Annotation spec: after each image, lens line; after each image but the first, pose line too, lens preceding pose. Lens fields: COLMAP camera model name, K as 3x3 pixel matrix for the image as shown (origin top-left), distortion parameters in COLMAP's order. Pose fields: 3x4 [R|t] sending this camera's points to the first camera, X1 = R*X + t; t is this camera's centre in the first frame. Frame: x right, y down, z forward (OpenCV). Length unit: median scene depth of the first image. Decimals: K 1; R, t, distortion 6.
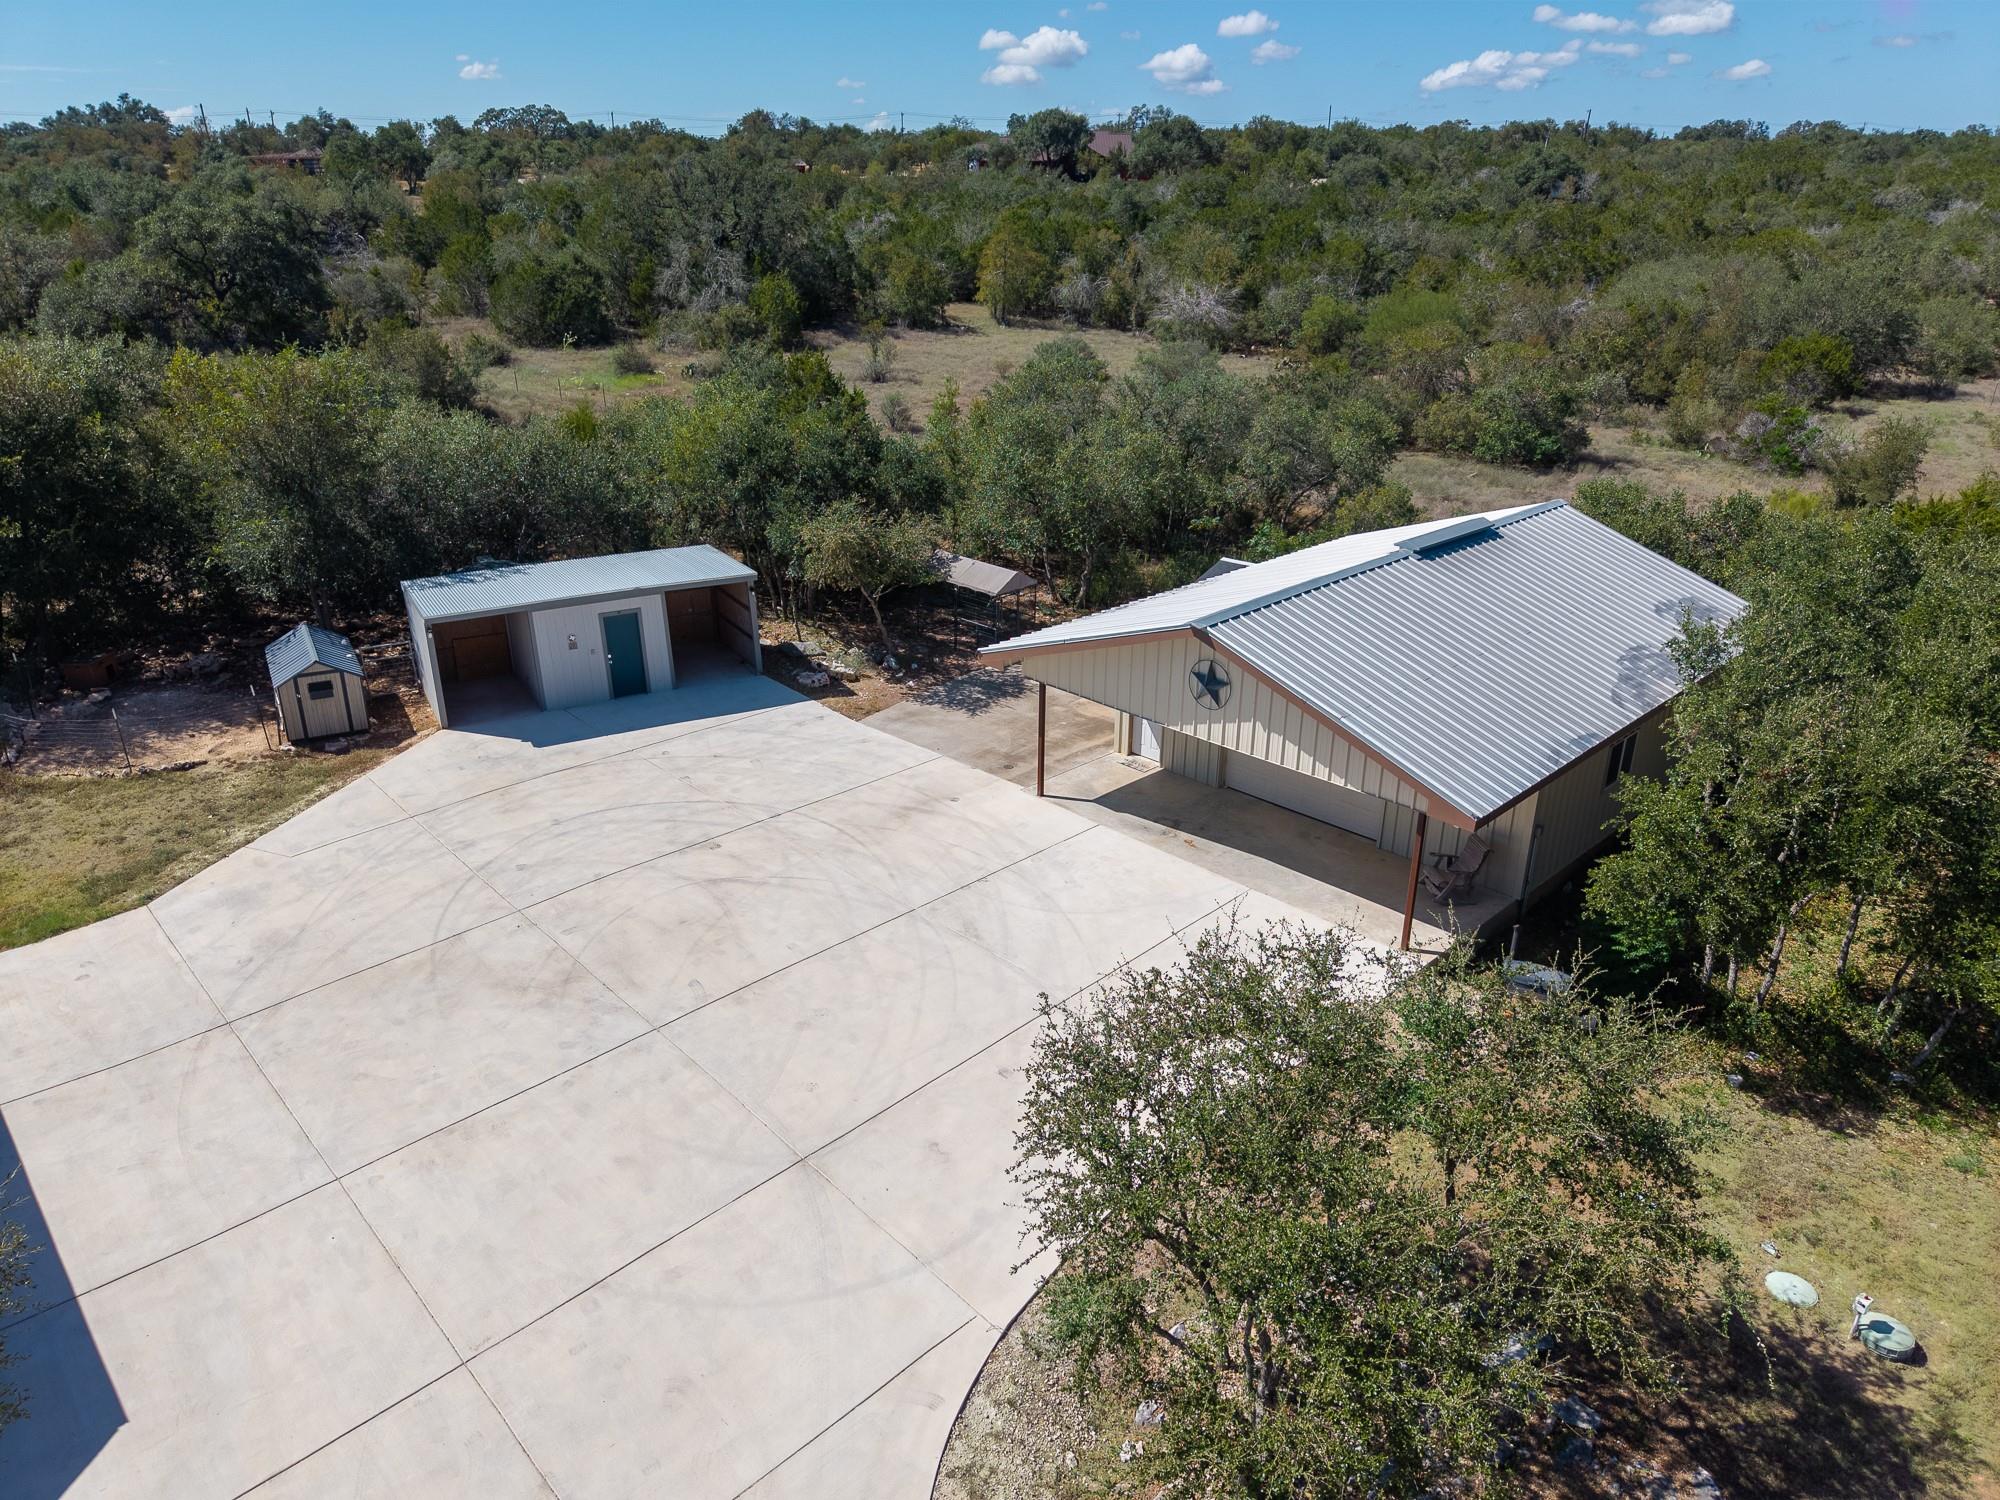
lens RADIAL K [[1347.3, 0, 998.2], [0, 1347.3, 752.4], [0, 0, 1]] dist [0.017582, -0.015613]
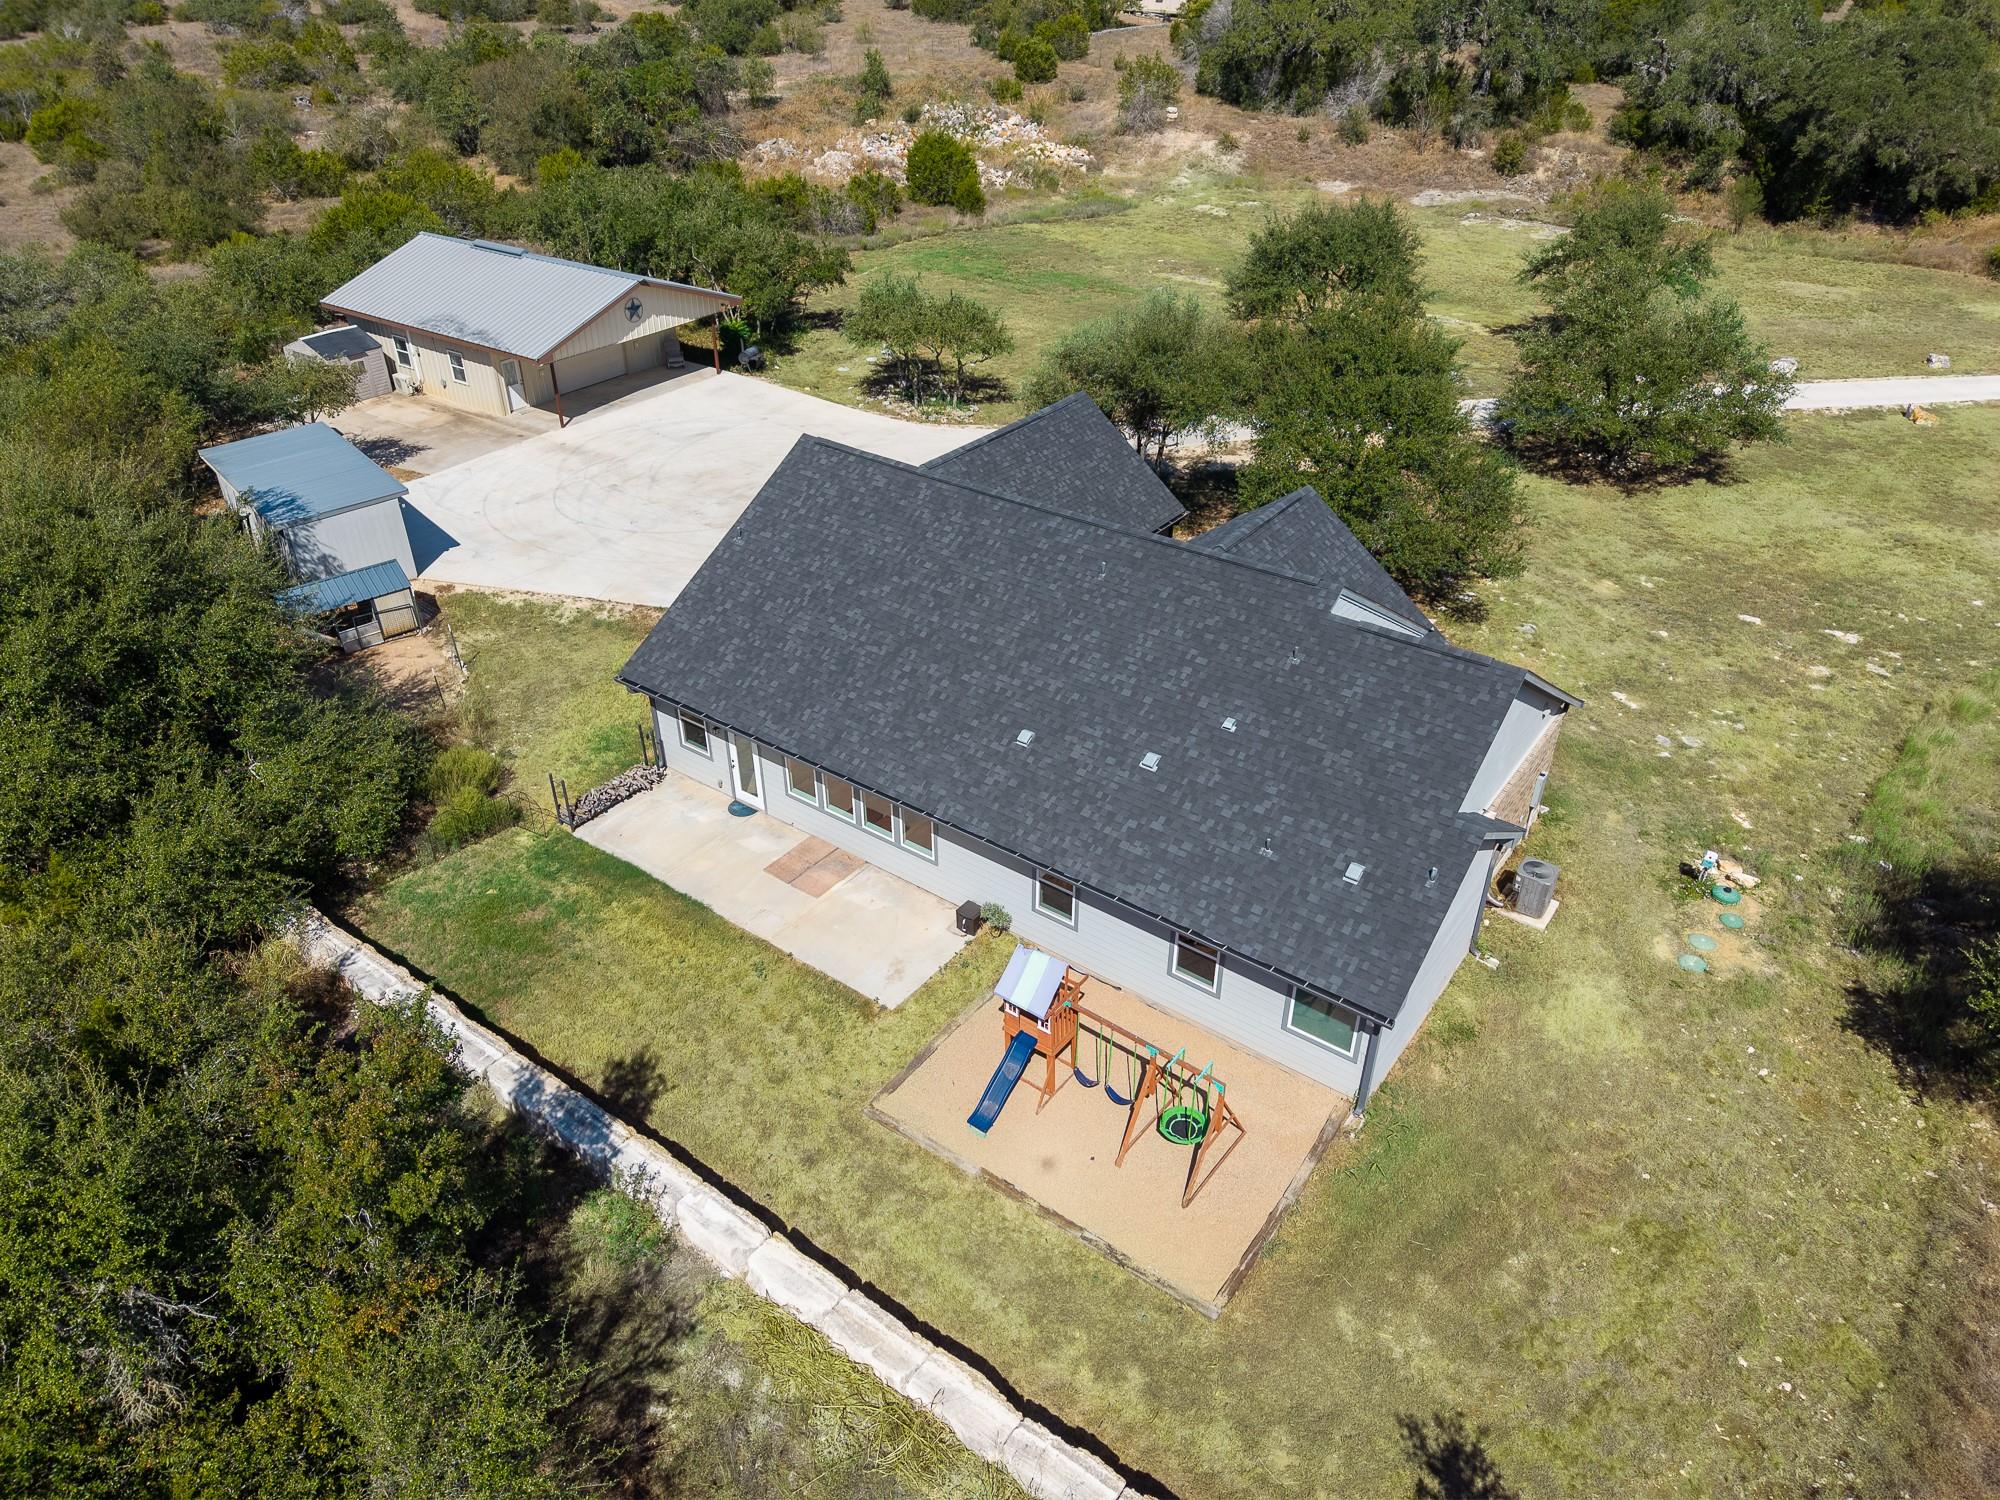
lens RADIAL K [[1347.3, 0, 1007.2], [0, 1347.3, 756.4], [0, 0, 1]] dist [0.017582, -0.015613]
pose [[-0.173908, -0.546419, 0.819257, -1.615961], [0.381296, 0.729678, 0.567612, -0.401981], [-0.907948, 0.411092, 0.081450, 0.412687]]
